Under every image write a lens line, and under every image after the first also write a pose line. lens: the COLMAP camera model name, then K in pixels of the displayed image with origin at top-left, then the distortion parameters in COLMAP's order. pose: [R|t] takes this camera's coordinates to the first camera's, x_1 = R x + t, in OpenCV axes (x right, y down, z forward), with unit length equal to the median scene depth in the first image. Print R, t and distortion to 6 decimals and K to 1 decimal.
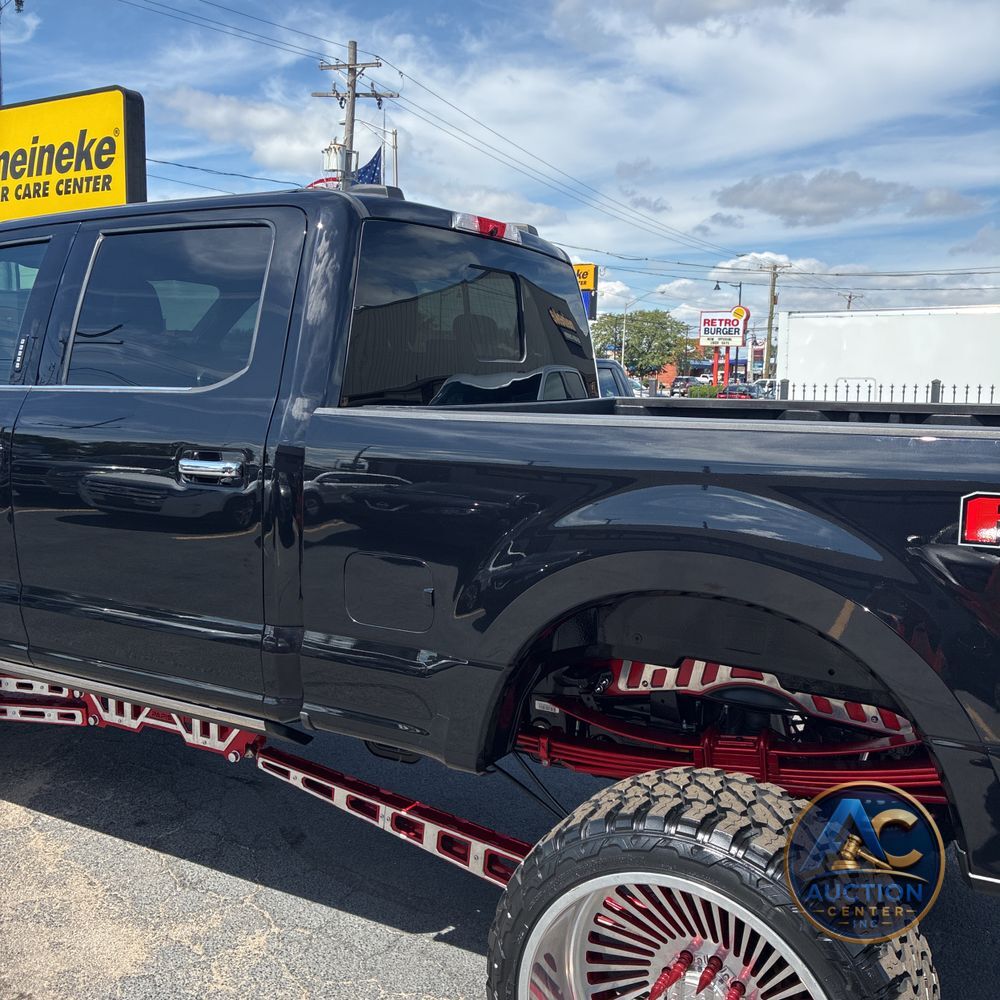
lens RADIAL K [[1022.7, 0, 506.8], [0, 1022.7, 501.7], [0, 0, 1]] dist [-0.003045, 0.029715]
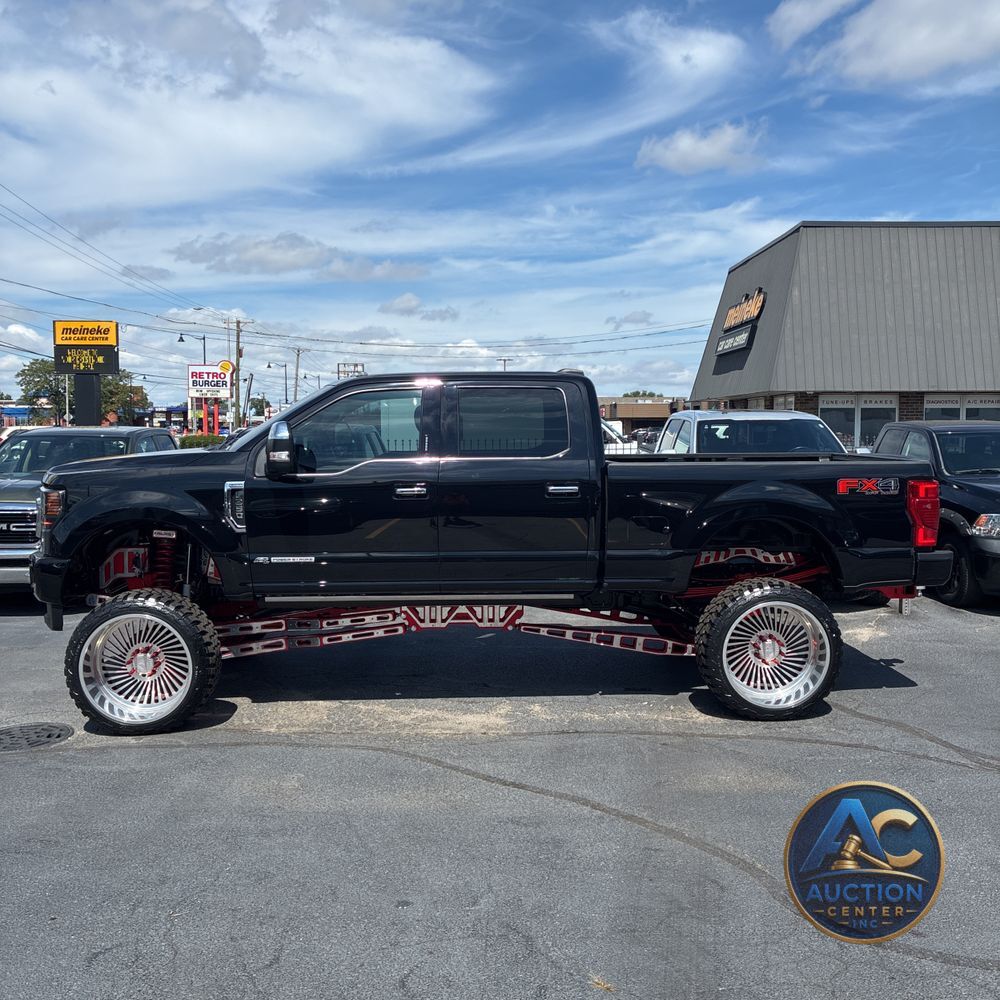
lens RADIAL K [[1015.7, 0, 505.0], [0, 1015.7, 497.4], [0, 0, 1]] dist [0.037348, -0.008815]
pose [[0.851237, -0.051127, 0.522285, -1.189714], [0.075985, 0.996763, -0.026268, 0.026468], [-0.519251, 0.062046, 0.852367, -0.719082]]
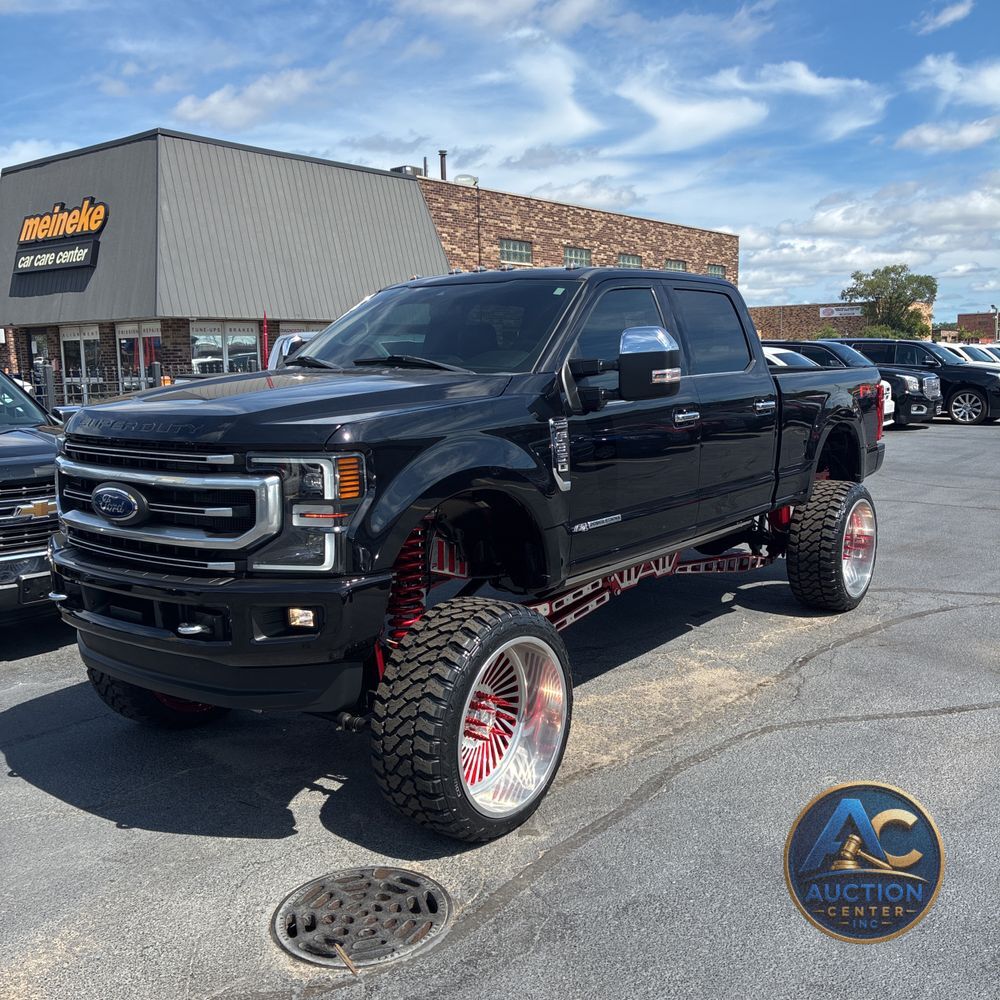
lens RADIAL K [[1000.6, 0, 503.2], [0, 1000.6, 527.0], [0, 0, 1]] dist [0.006505, -0.005074]
pose [[0.150210, -0.182896, 0.971589, -1.804802], [0.134442, 0.977389, 0.163203, -0.149961], [-0.979470, 0.106108, 0.171402, 0.850661]]
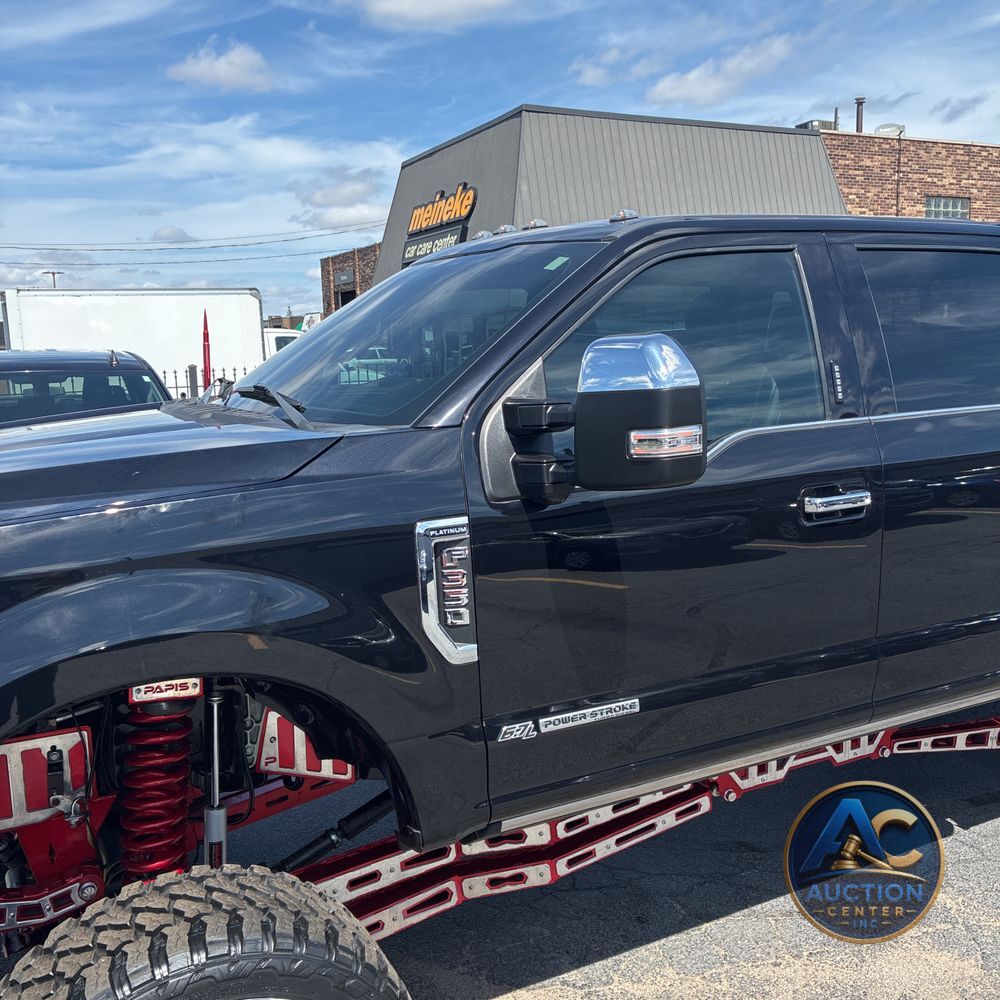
lens RADIAL K [[1022.7, 0, 506.8], [0, 1022.7, 501.7], [0, 0, 1]] dist [-0.003045, 0.029715]
pose [[0.547699, -0.156338, 0.821939, -1.131005], [0.133345, 0.986141, 0.098717, -0.140878], [-0.825981, 0.055534, 0.560955, 0.616820]]
